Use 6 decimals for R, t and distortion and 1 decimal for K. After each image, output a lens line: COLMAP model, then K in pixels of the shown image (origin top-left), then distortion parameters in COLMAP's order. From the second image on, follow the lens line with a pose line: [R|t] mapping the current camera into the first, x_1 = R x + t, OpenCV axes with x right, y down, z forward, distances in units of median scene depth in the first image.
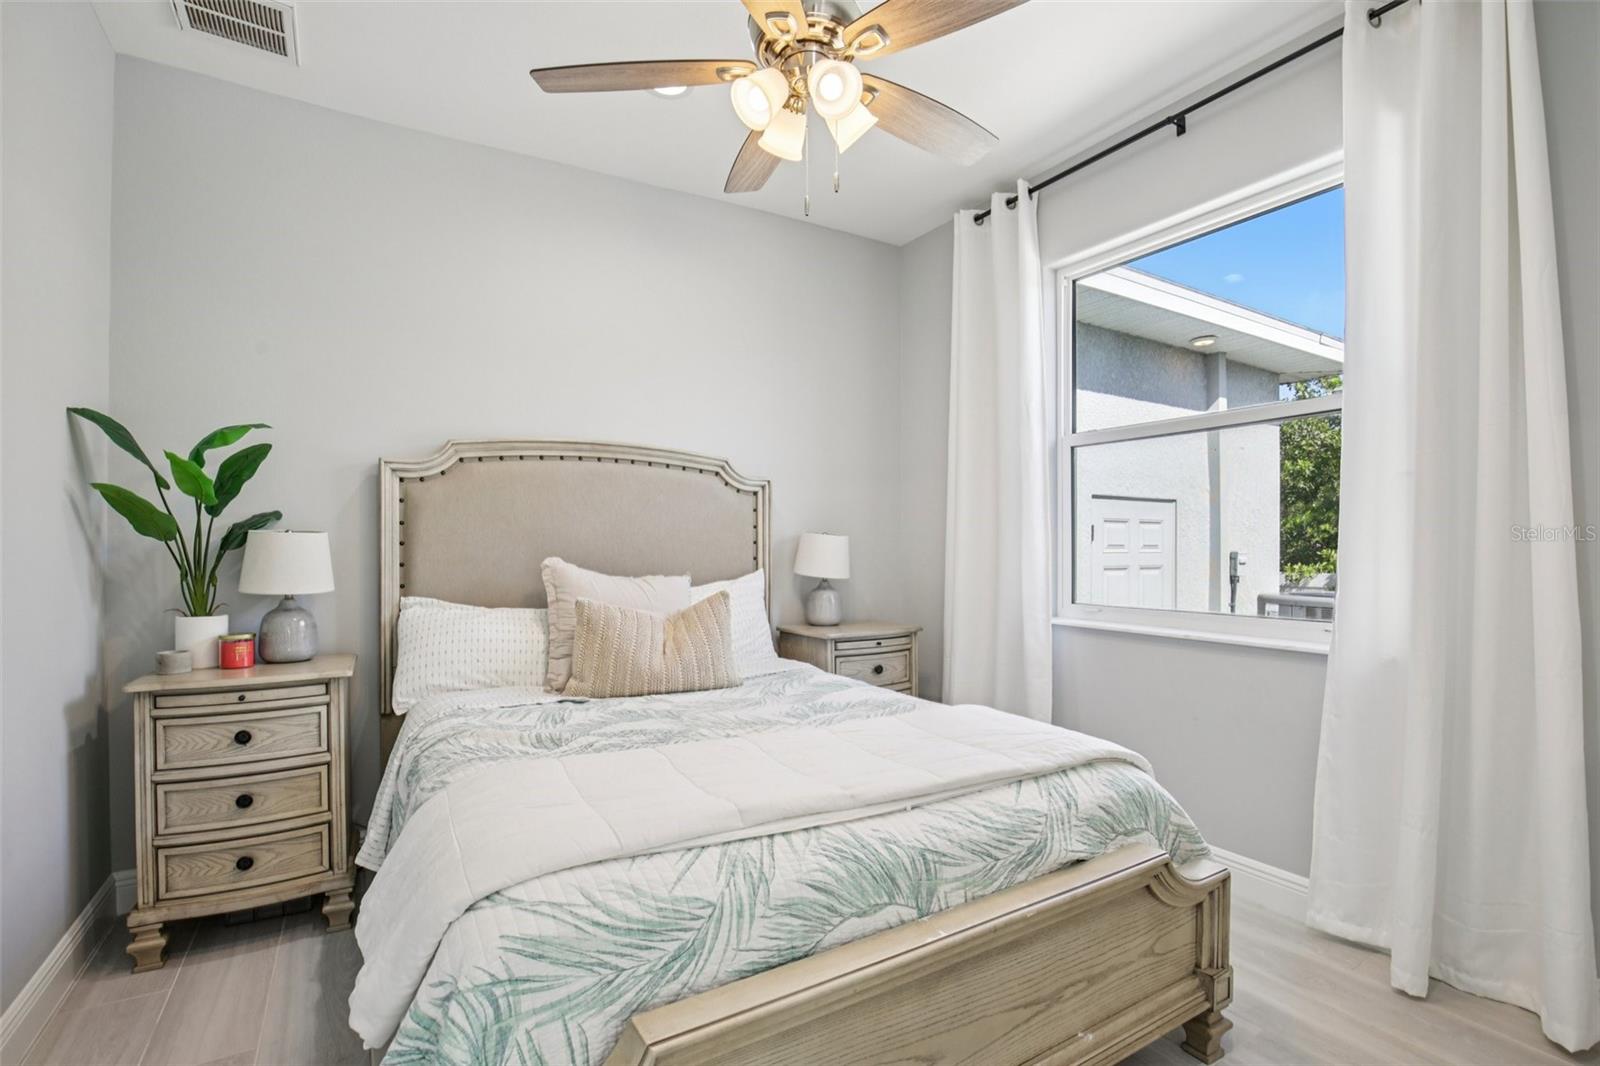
lens RADIAL K [[749.8, 0, 793.5], [0, 749.8, 545.0], [0, 0, 1]] dist [-0.036787, 0.008156]
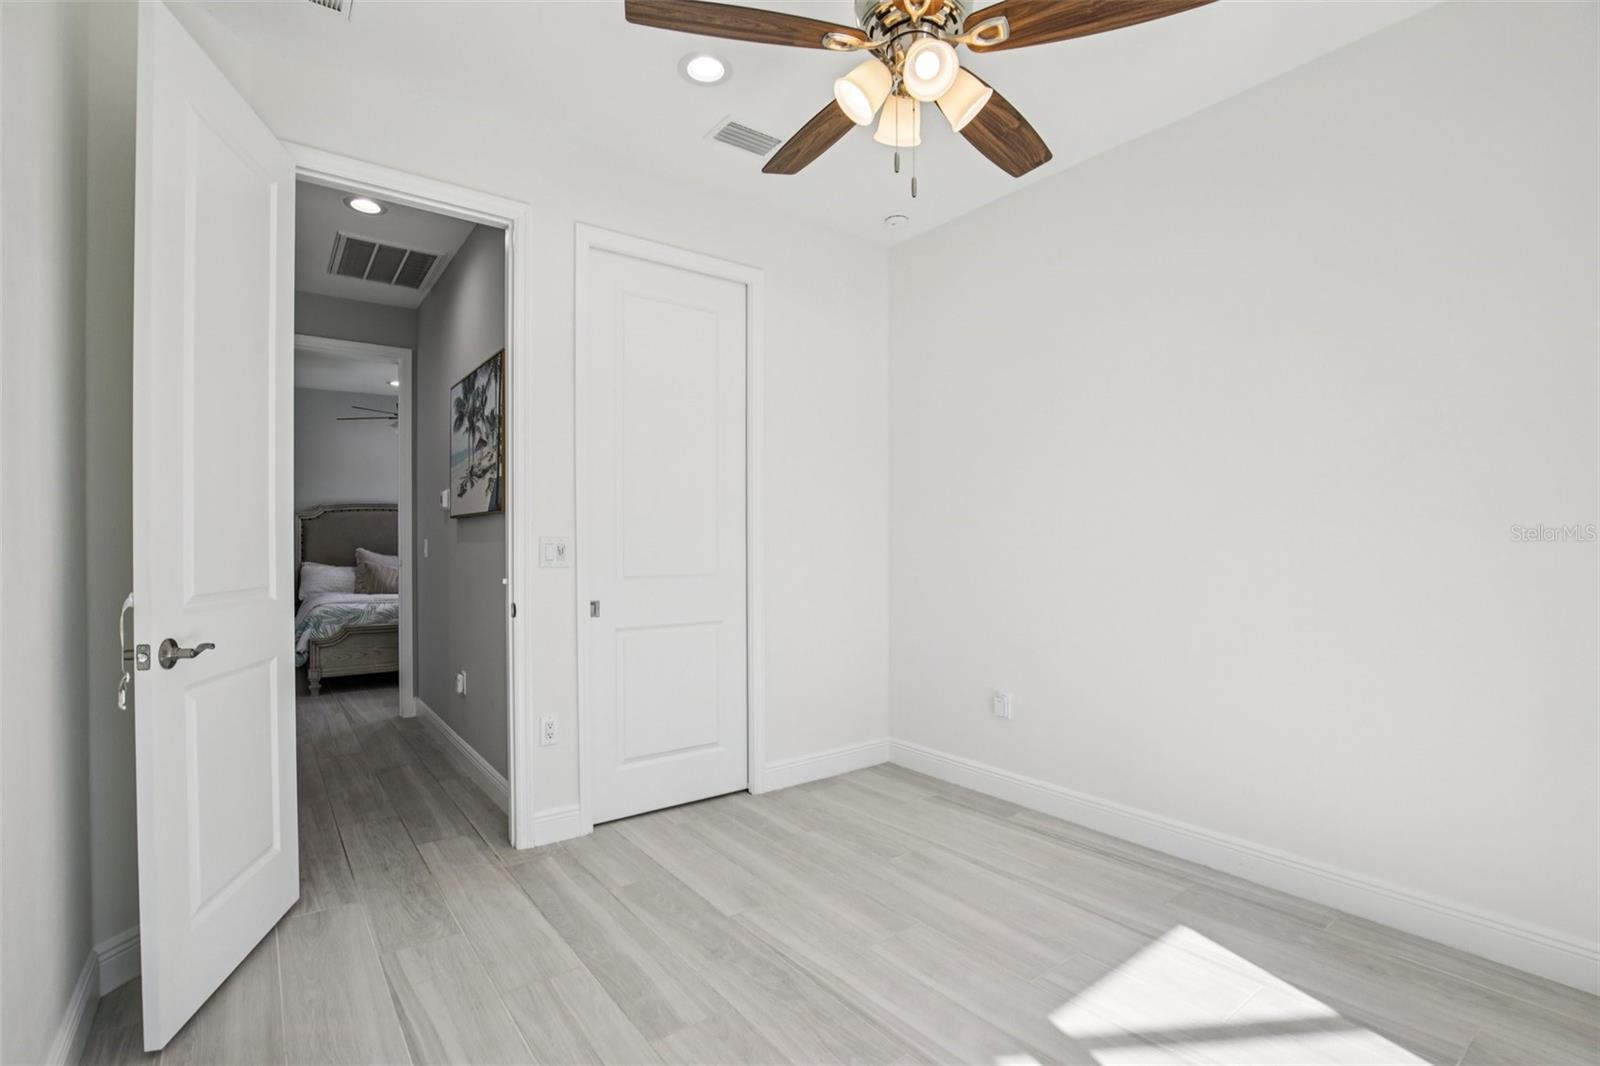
lens RADIAL K [[749.8, 0, 793.5], [0, 749.8, 545.0], [0, 0, 1]] dist [-0.036787, 0.008156]
pose [[0.994958, -0.001446, 0.100277, 1.014760], [0.001140, 0.999995, 0.003112, -0.000419], [-0.100281, -0.002982, 0.994955, -1.917460]]
